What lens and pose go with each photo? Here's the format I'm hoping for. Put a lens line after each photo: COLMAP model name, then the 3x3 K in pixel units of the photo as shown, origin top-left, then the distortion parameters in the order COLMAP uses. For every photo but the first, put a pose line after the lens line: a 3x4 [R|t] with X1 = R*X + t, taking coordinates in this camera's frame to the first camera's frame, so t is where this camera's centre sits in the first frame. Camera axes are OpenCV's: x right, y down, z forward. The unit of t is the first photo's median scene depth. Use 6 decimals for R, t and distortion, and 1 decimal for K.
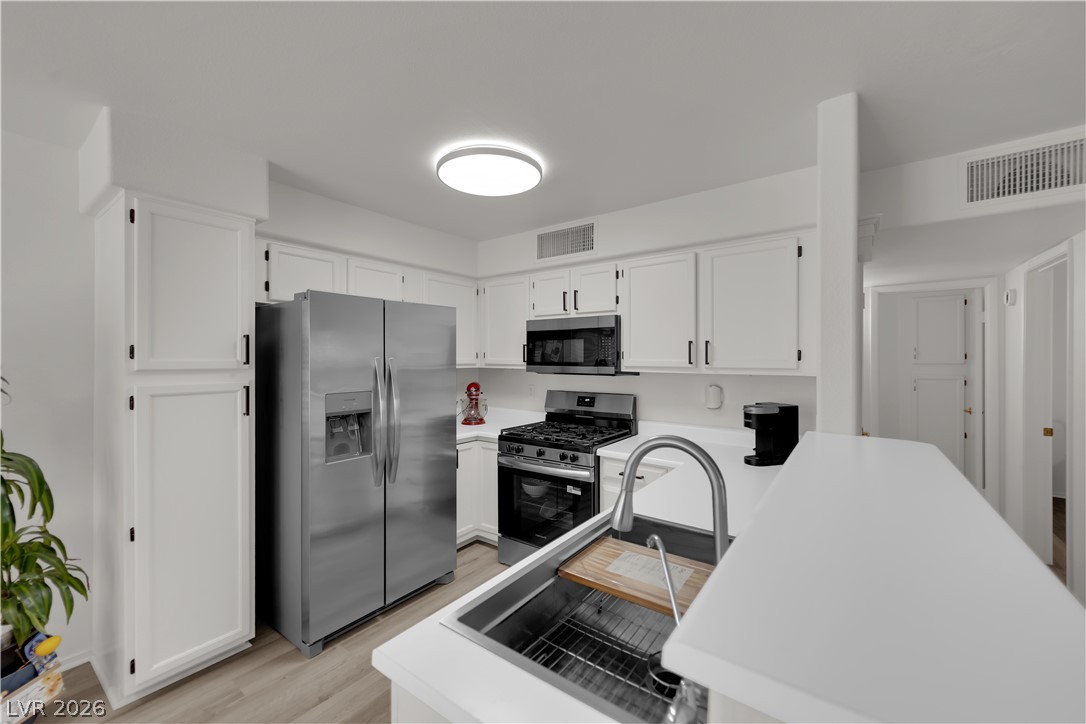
lens RADIAL K [[428.3, 0, 544.7], [0, 428.3, 357.1], [0, 0, 1]] dist [0.005804, 0.000016]
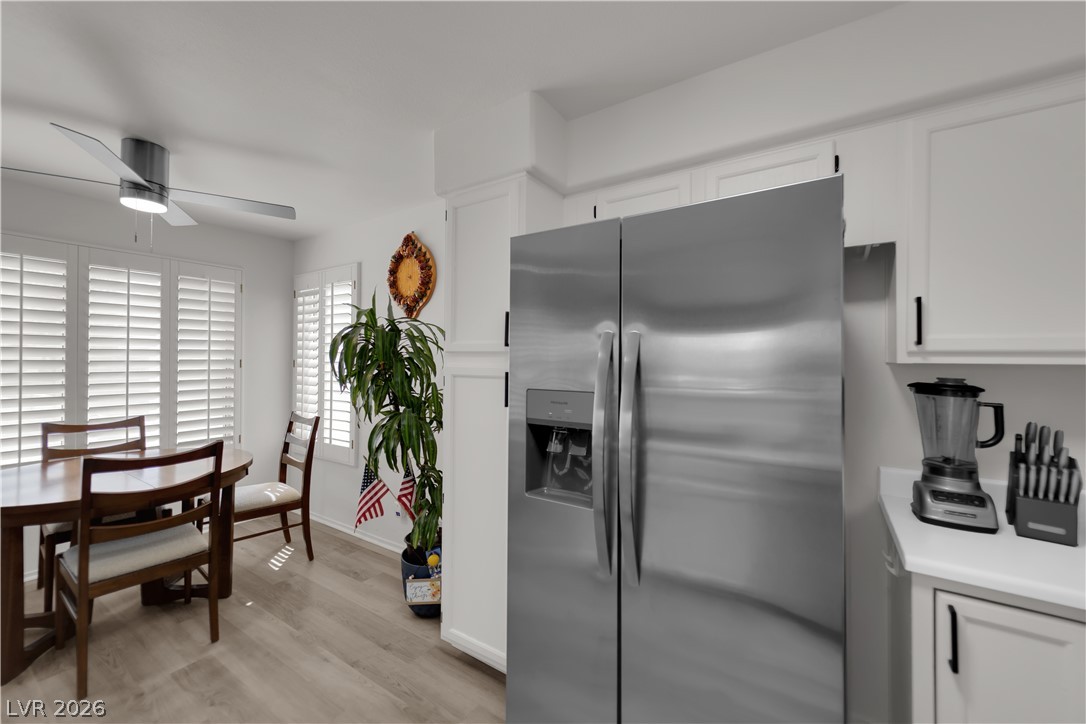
lens RADIAL K [[428.8, 0, 545.0], [0, 428.8, 357.8], [0, 0, 1]] dist [0.015320, -0.005190]
pose [[0.053980, -0.006799, -0.998519, 0.110298], [-0.006508, 0.999953, -0.007160, 0.031705], [0.998521, 0.006885, 0.053933, 0.723483]]
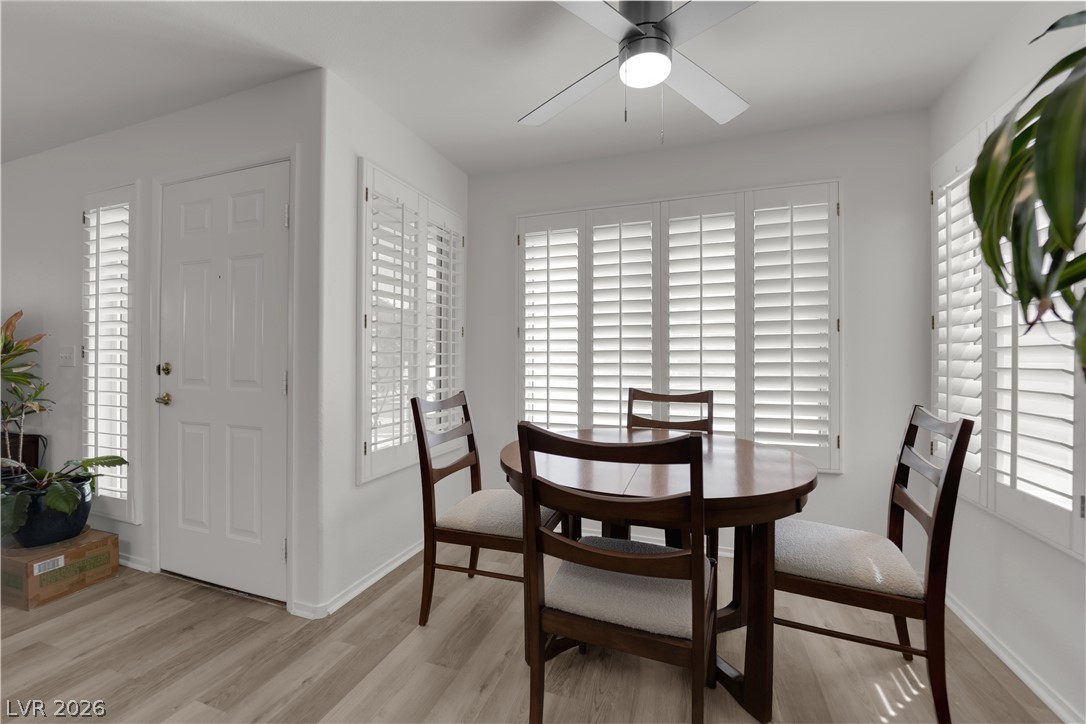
lens RADIAL K [[437.5, 0, 544.7], [0, 437.5, 357.6], [0, 0, 1]] dist [-0.002467, -0.007906]
pose [[-0.952359, -0.001347, -0.304976, -0.407544], [-0.001134, 0.999999, -0.000875, 0.106071], [0.304977, -0.000487, -0.952360, 0.522726]]
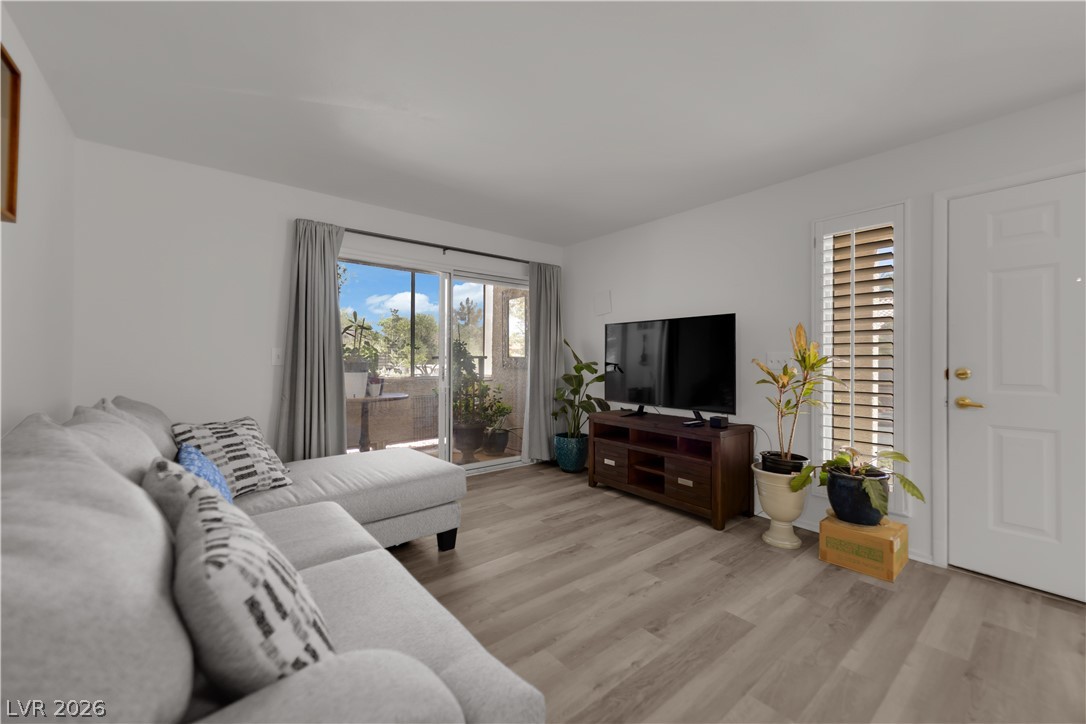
lens RADIAL K [[428.8, 0, 545.0], [0, 428.8, 357.8], [0, 0, 1]] dist [0.015320, -0.005190]
pose [[-0.969375, -0.002571, 0.245574, 0.568034], [-0.003700, 0.999985, -0.004138, 0.102403], [-0.245559, -0.004920, -0.969369, 0.554460]]
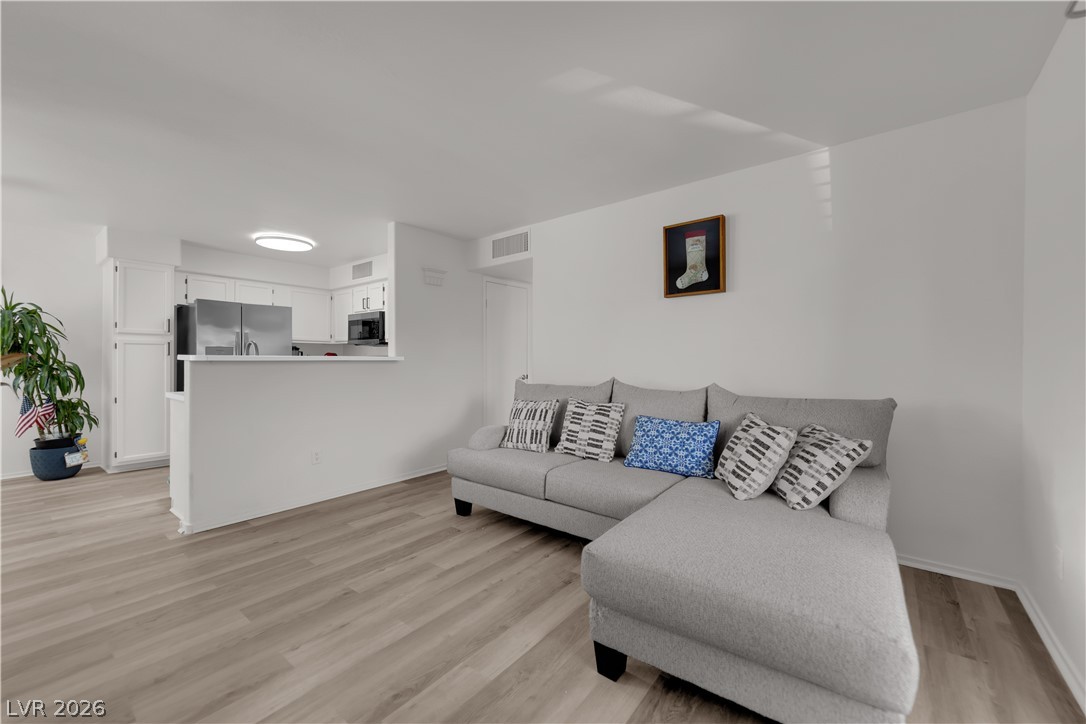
lens RADIAL K [[428.8, 0, 545.0], [0, 428.8, 357.8], [0, 0, 1]] dist [0.015320, -0.005190]
pose [[0.999592, 0.002563, -0.028442, 0.920244], [-0.002586, 0.999996, -0.000750, 0.101780], [0.028440, 0.000824, 0.999595, -0.825349]]
